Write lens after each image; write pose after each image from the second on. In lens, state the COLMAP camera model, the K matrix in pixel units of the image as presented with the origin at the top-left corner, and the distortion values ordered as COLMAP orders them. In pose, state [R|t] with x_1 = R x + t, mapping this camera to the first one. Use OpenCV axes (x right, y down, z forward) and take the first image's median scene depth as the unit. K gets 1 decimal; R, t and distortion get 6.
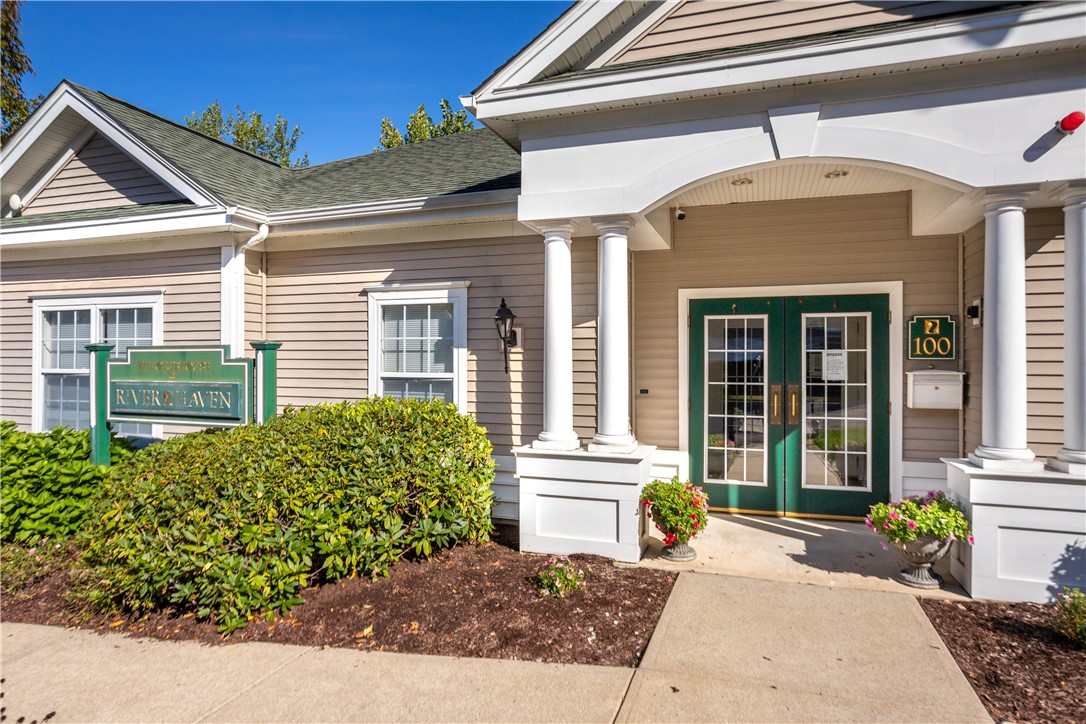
lens RADIAL K [[684.9, 0, 542.8], [0, 684.9, 358.5], [0, 0, 1]] dist [-0.000961, 0.000047]
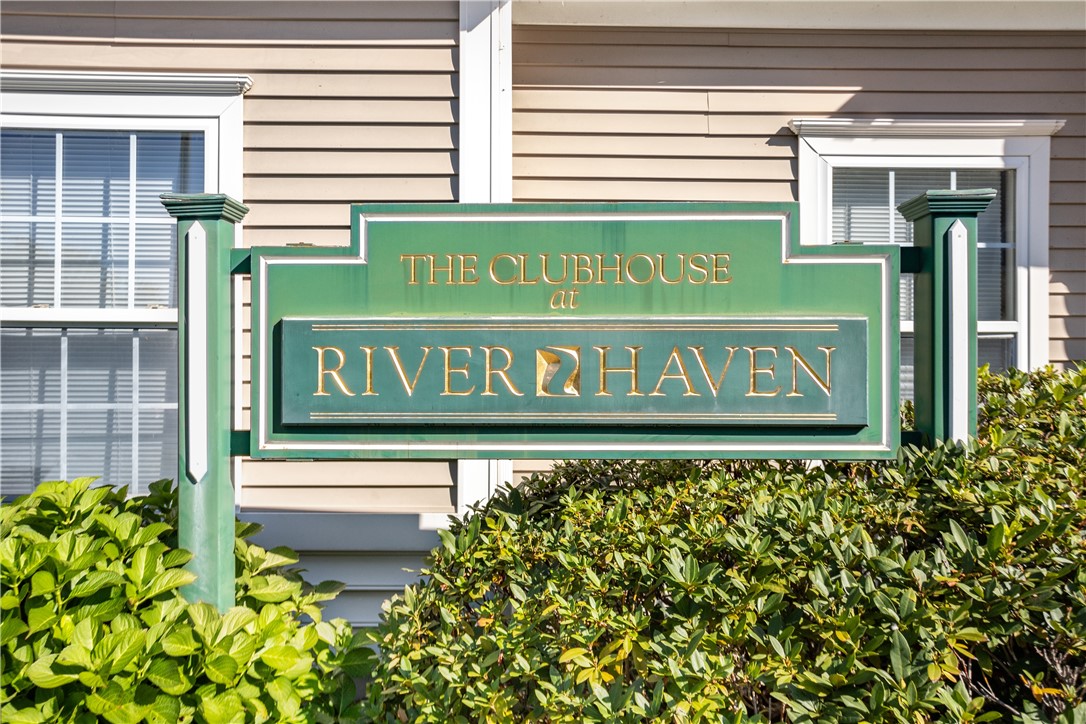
lens RADIAL K [[853.3, 0, 543.2], [0, 853.3, 365.2], [0, 0, 1]] dist [-0.001658, -0.000338]
pose [[0.925651, -0.000645, 0.378377, -0.645544], [0.000925, 0.999999, -0.000561, 0.050897], [-0.378376, 0.000869, 0.925651, 0.597631]]
